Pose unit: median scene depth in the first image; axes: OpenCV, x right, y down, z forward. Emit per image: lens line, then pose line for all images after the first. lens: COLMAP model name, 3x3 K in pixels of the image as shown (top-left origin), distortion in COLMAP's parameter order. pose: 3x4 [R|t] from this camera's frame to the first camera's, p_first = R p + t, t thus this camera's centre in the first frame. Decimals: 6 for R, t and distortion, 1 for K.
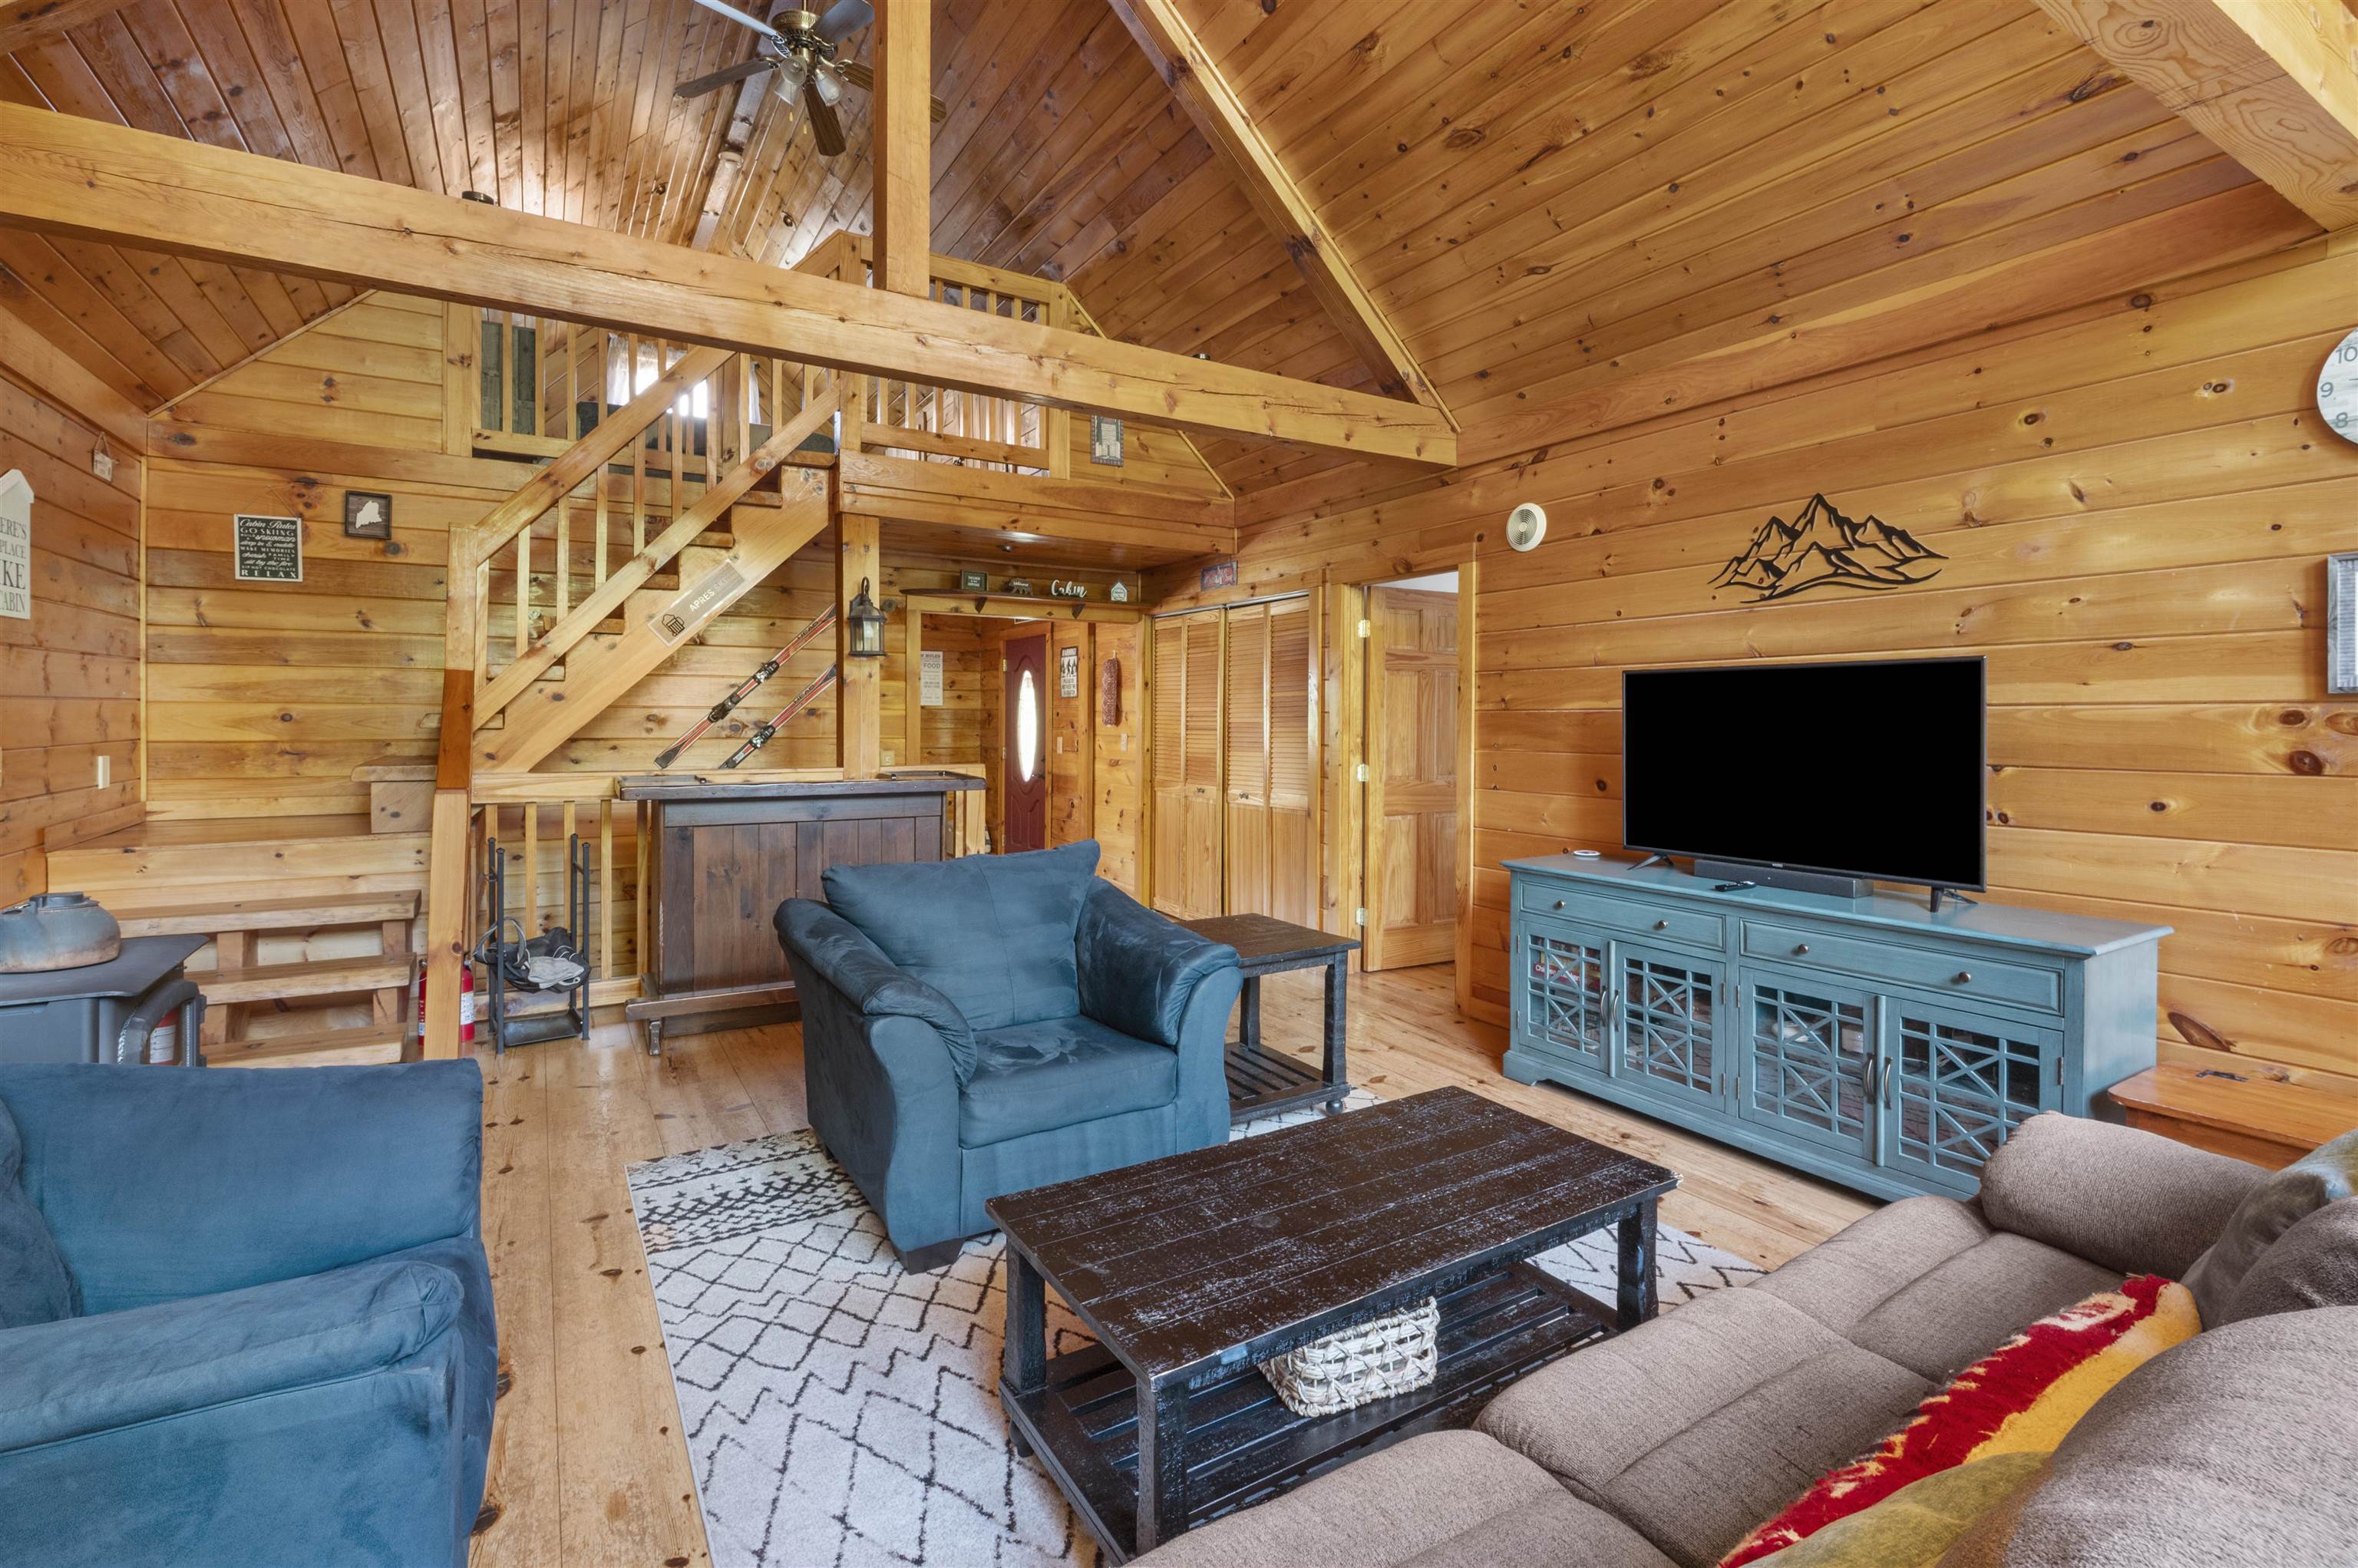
lens RADIAL K [[1062.5, 0, 1173.0], [0, 1062.5, 738.4], [0, 0, 1]] dist [0.001119, 0.000494]
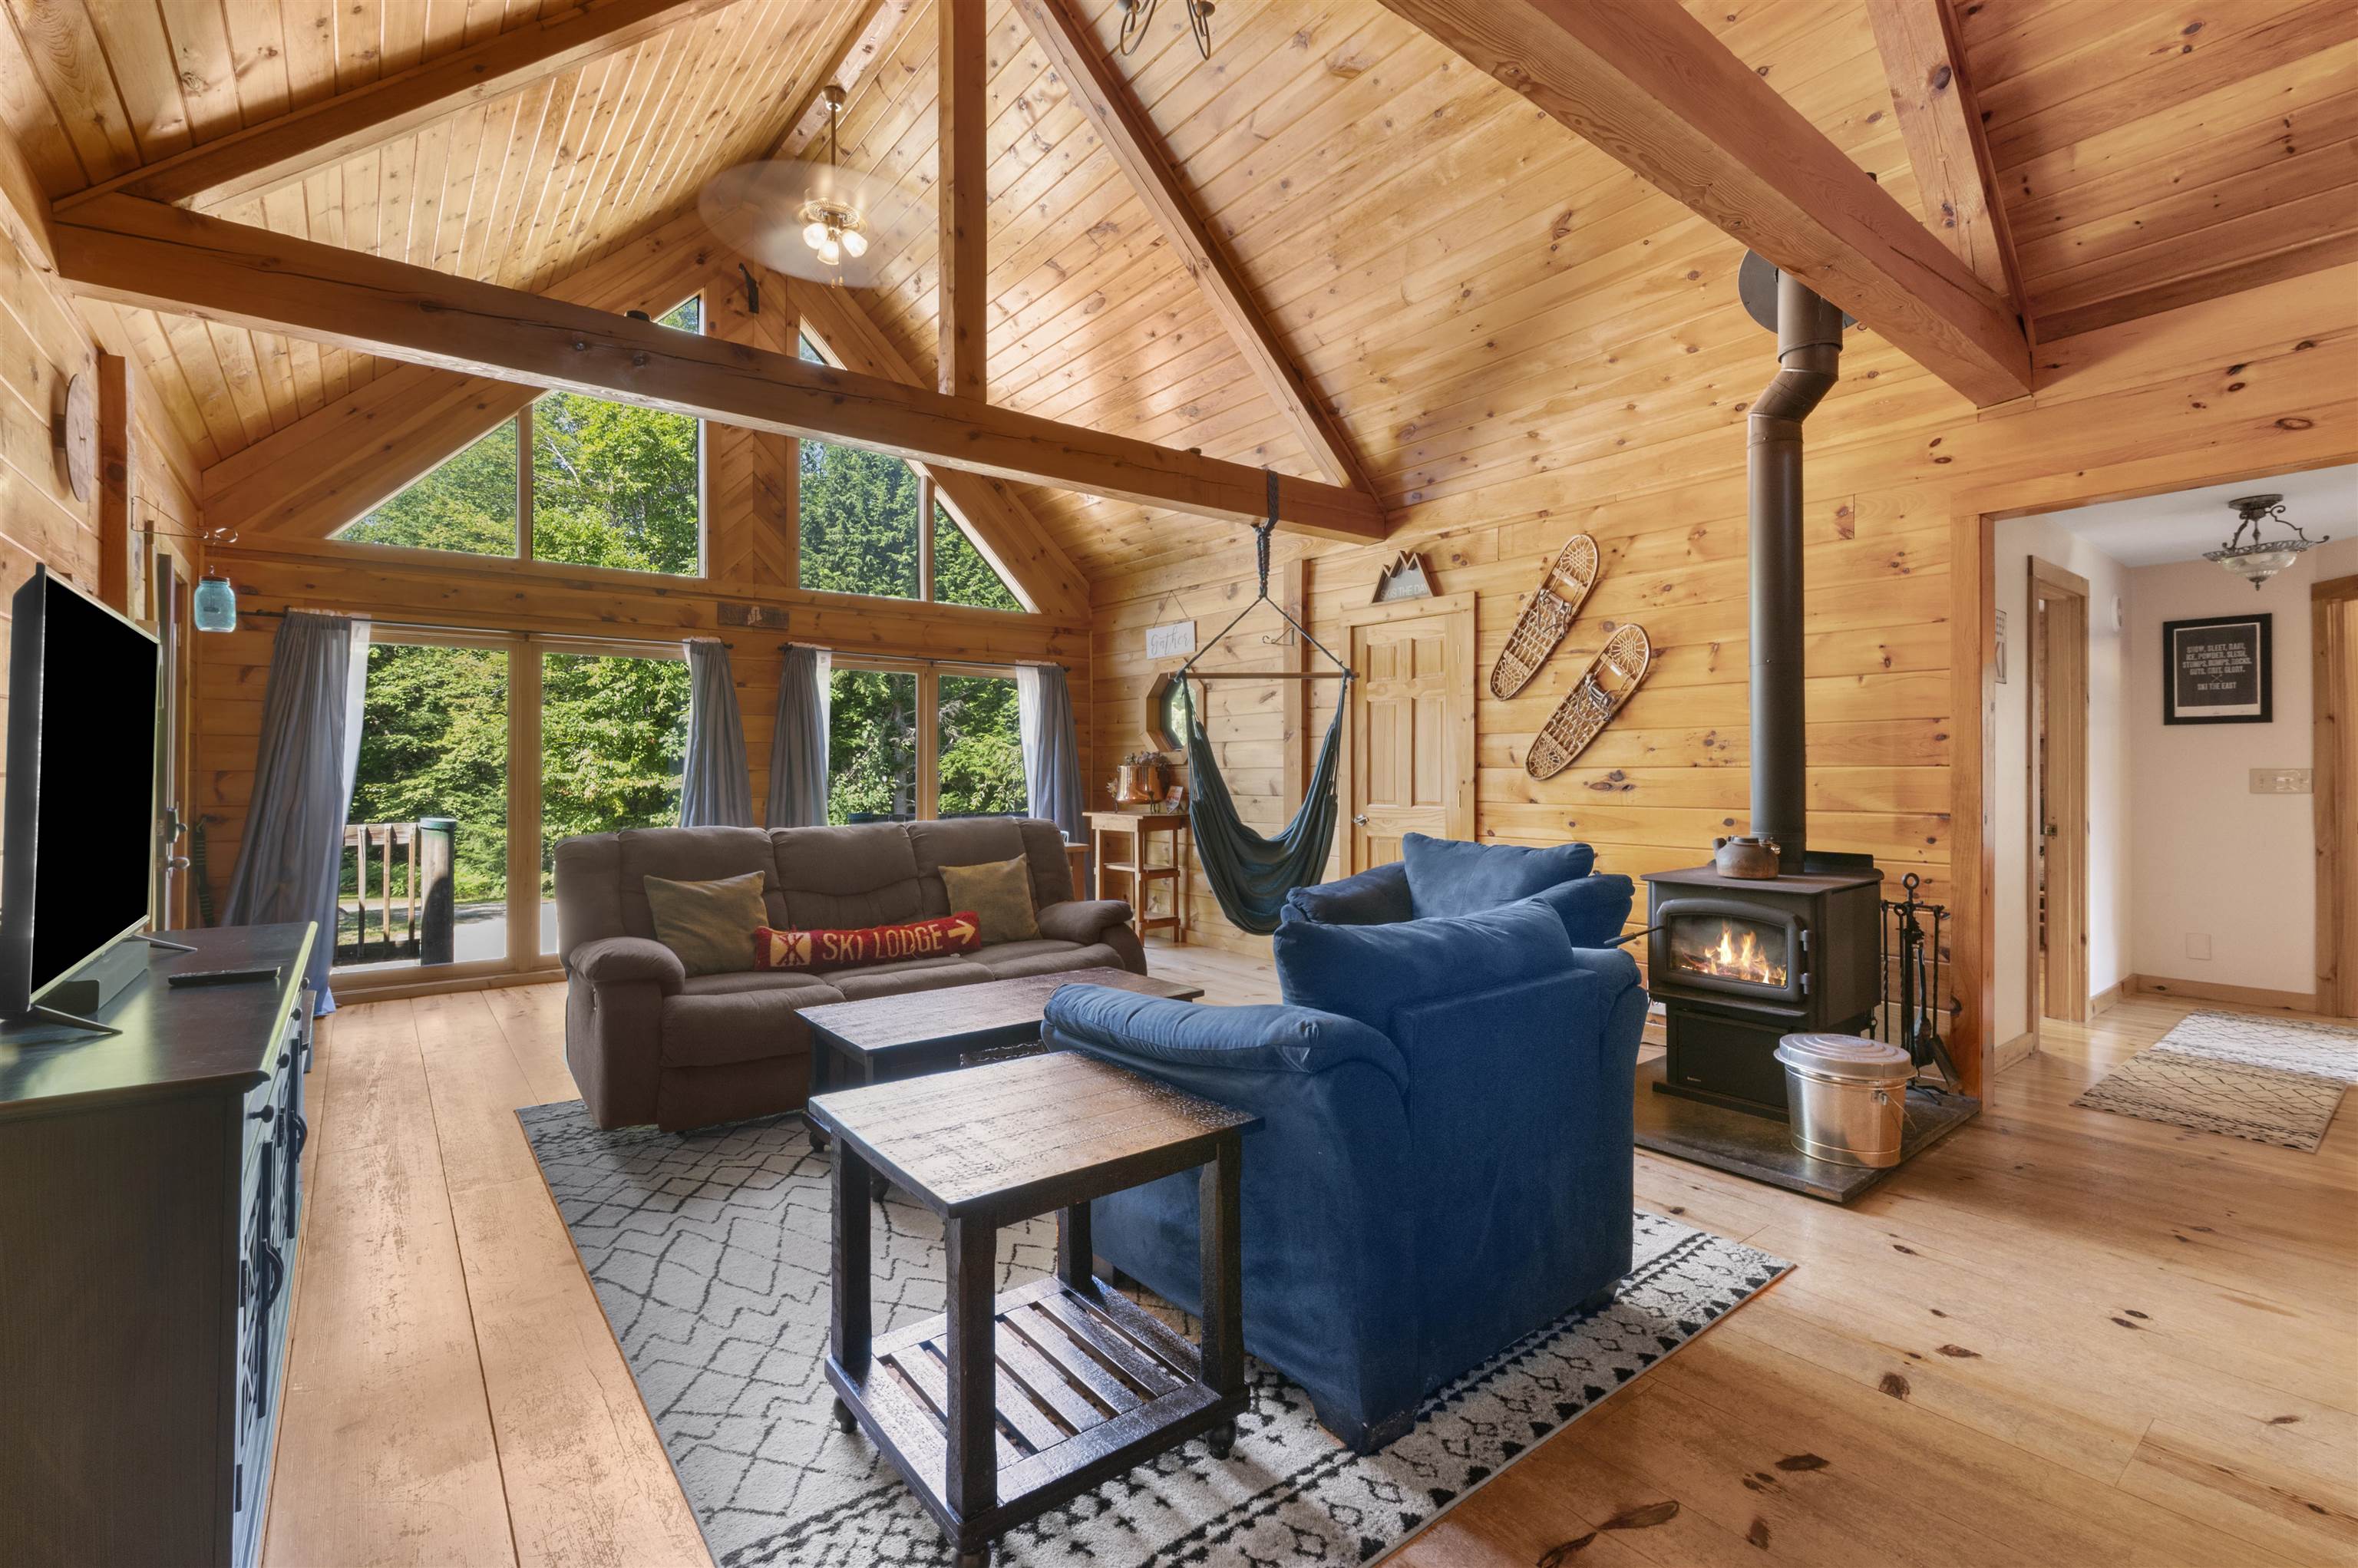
lens RADIAL K [[1044.8, 0, 1188.4], [0, 1044.8, 765.8], [0, 0, 1]] dist [0.000921, 0.000245]
pose [[-0.992707, -0.001897, -0.120540, 0.045932], [-0.003794, 0.999873, 0.015510, 0.003839], [0.120495, 0.015854, -0.992587, 1.634367]]
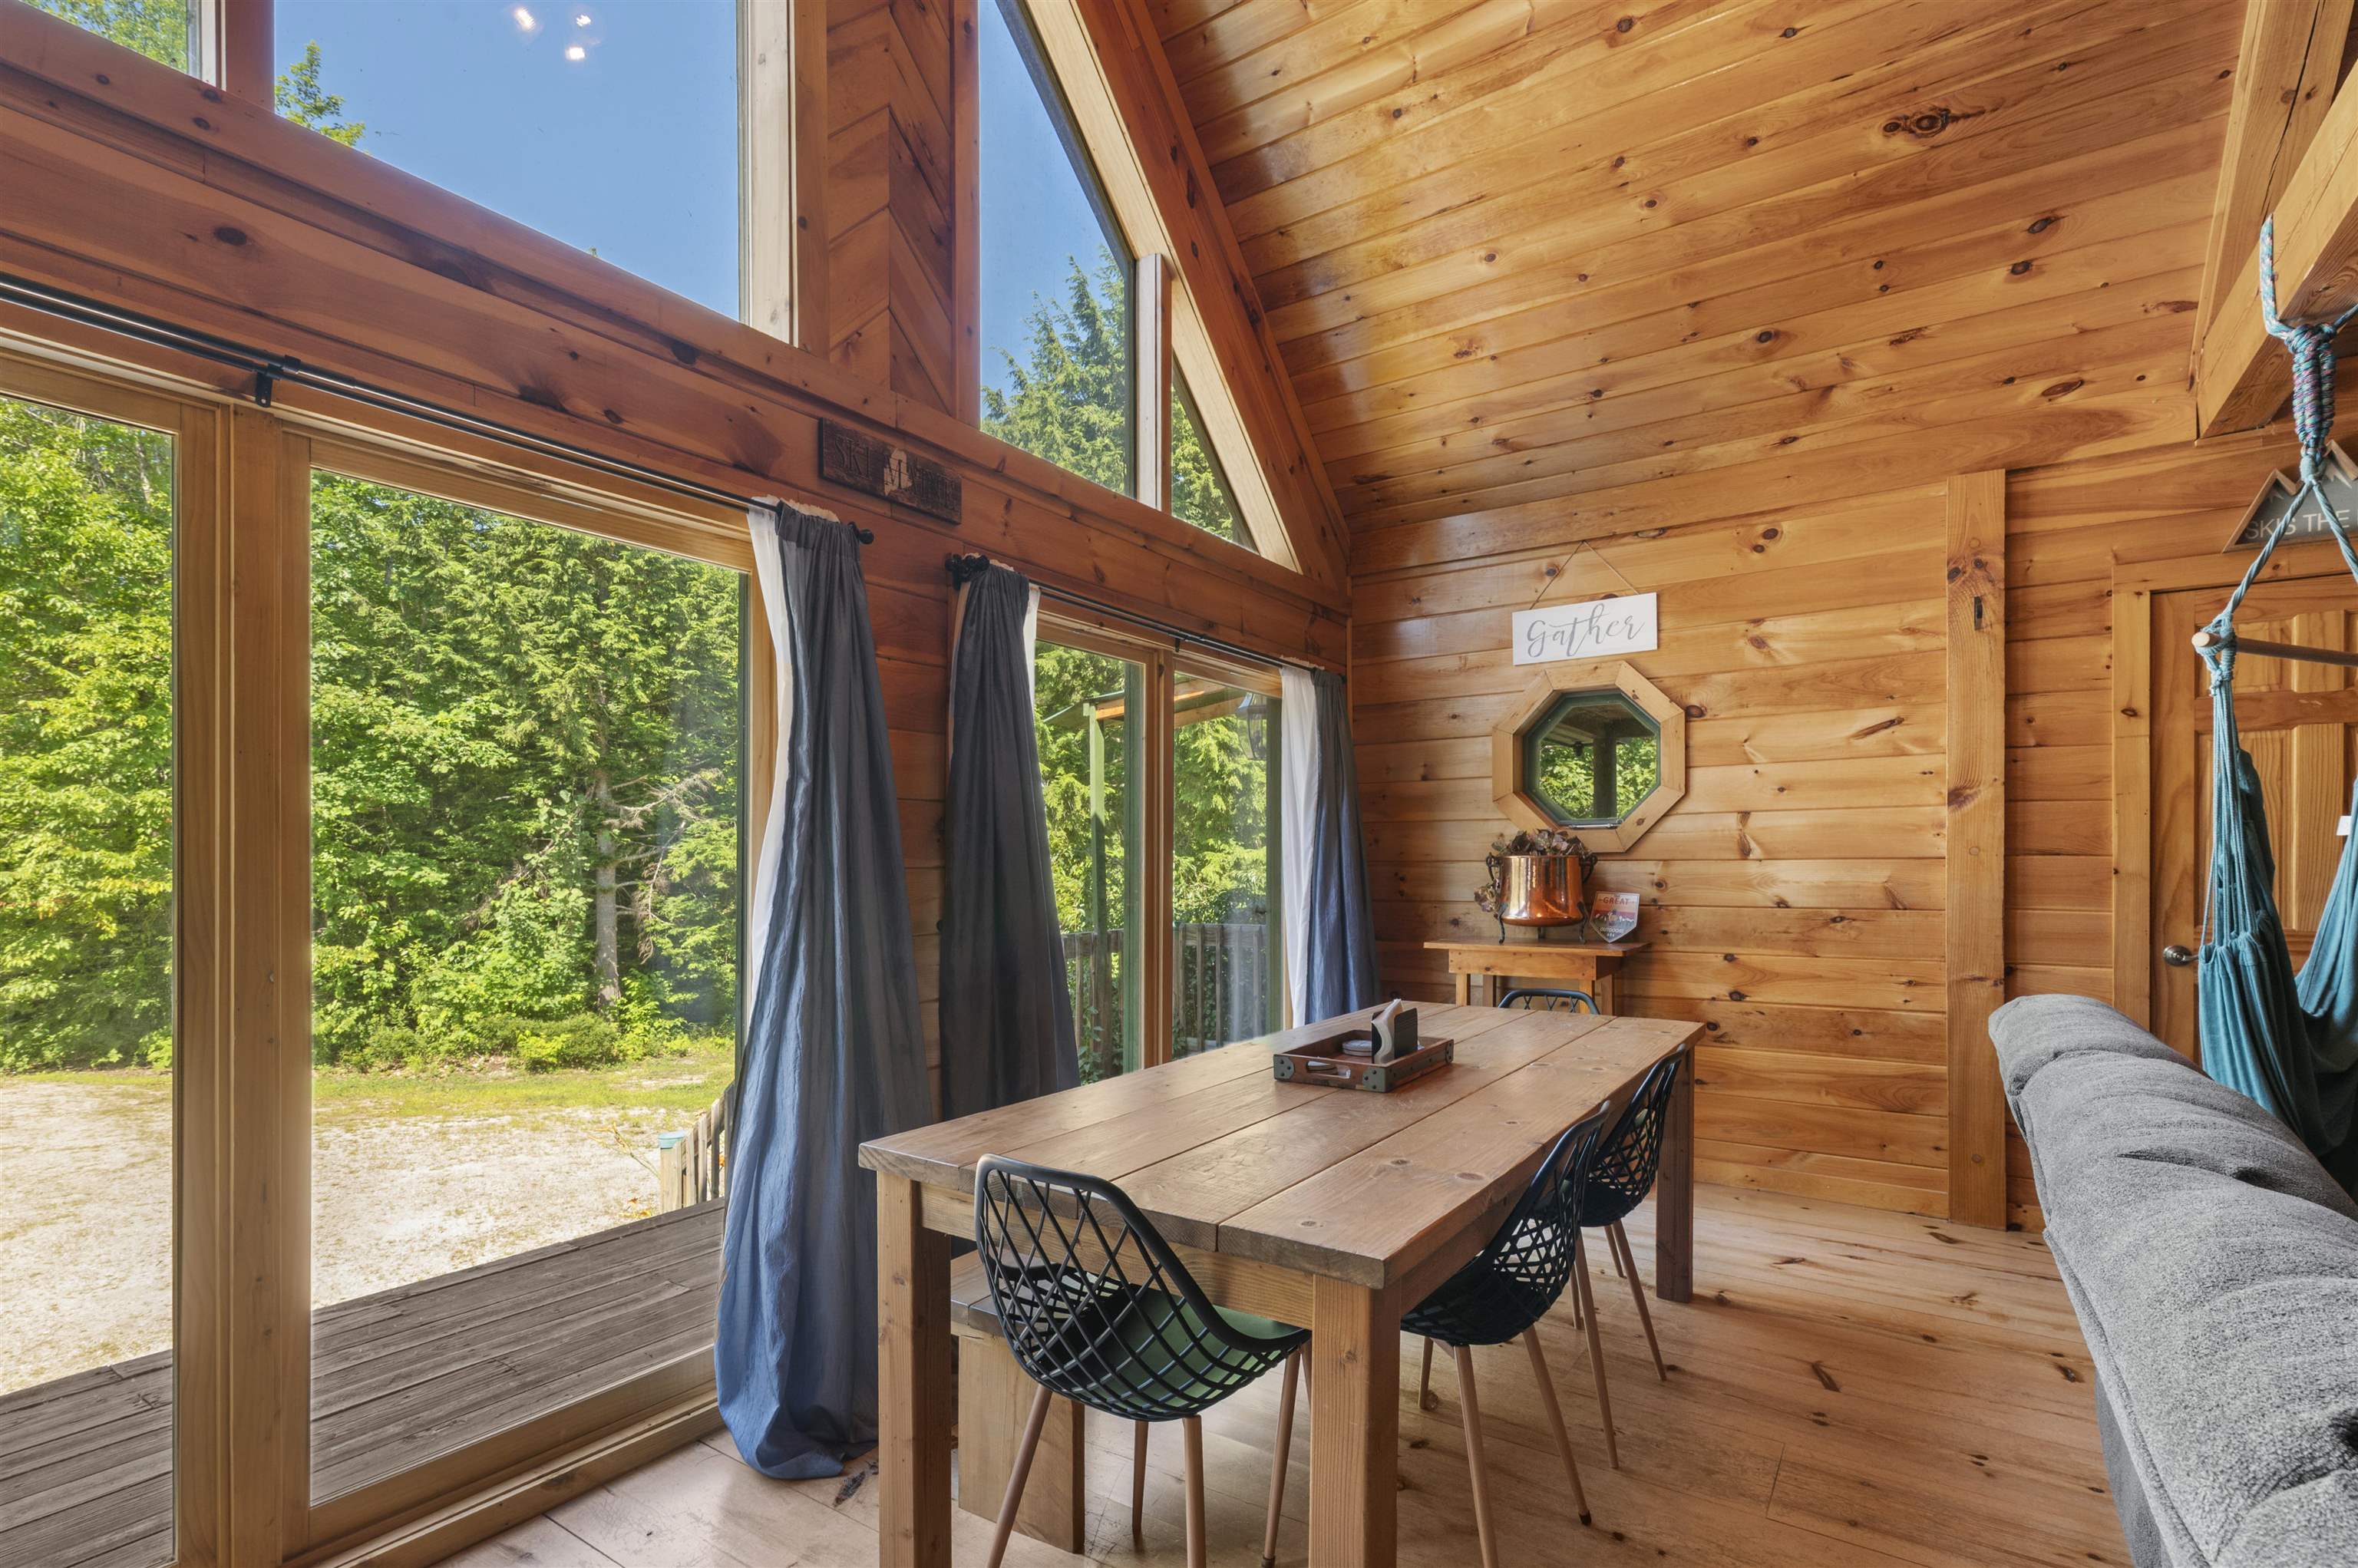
lens RADIAL K [[1084.0, 0, 1225.4], [0, 1084.0, 864.5], [0, 0, 1]] dist [0.002440, 0.001211]
pose [[-0.901036, 0.002579, -0.433736, 0.741978], [-0.006577, 0.999786, 0.019609, 0.026580], [0.433694, 0.020521, -0.900826, 0.428138]]
